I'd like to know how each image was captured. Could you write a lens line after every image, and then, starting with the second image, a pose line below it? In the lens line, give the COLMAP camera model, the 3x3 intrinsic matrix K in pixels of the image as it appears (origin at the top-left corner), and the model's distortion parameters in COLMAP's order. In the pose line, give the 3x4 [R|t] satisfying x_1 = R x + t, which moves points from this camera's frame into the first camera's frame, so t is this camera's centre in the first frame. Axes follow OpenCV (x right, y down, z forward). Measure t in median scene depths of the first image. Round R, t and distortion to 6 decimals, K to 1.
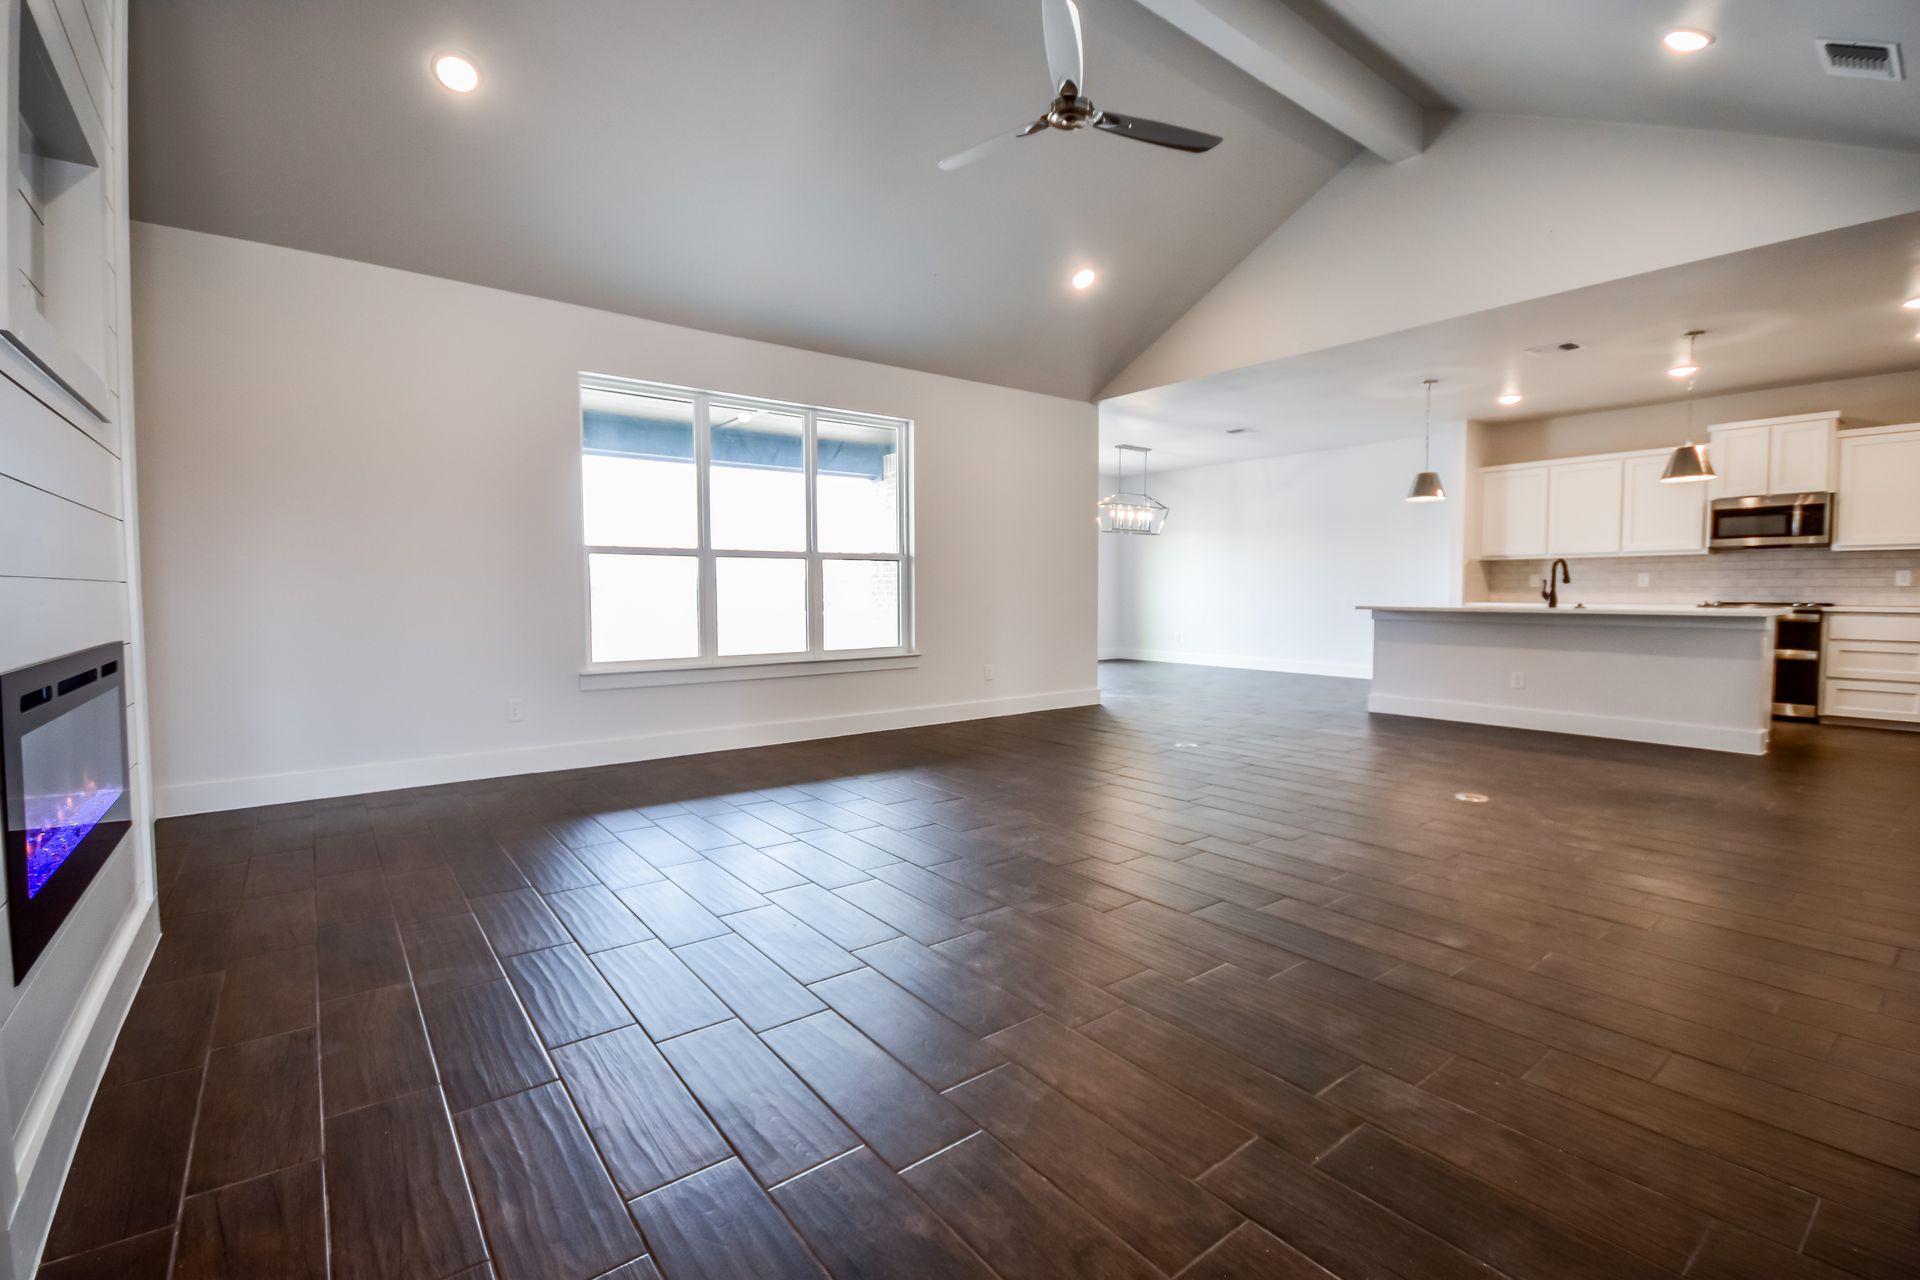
lens RADIAL K [[849.1, 0, 964.0], [0, 849.1, 637.2], [0, 0, 1]] dist [0.011689, -0.015766]
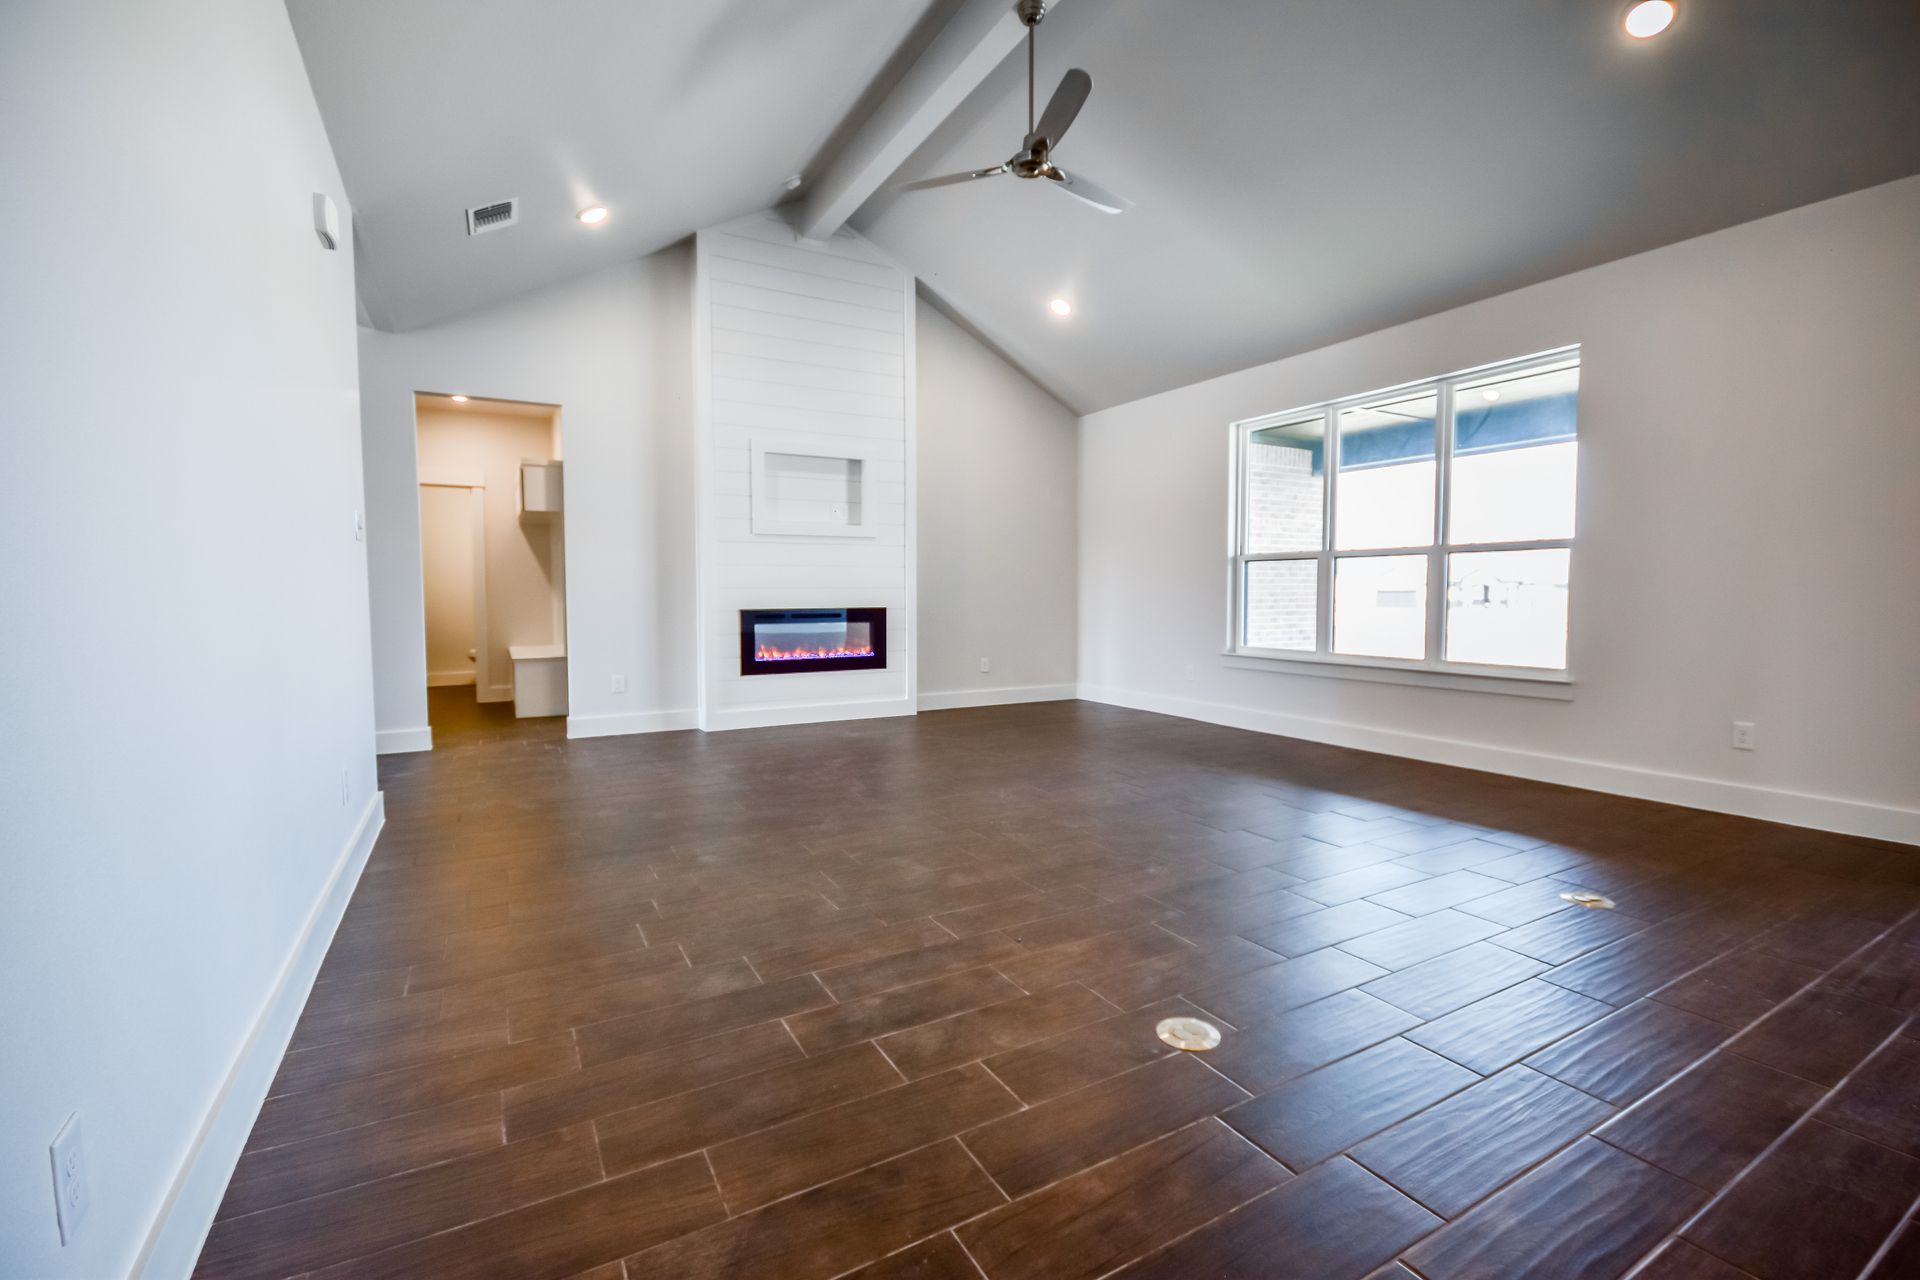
lens RADIAL K [[834.2, 0, 962.1], [0, 834.2, 635.4], [0, 0, 1]] dist [0.010501, -0.010227]
pose [[-0.148568, 0.052473, -0.987509, 0.667638], [-0.051408, 0.996831, 0.060702, -0.033061], [0.987565, 0.059784, -0.145400, 0.585585]]
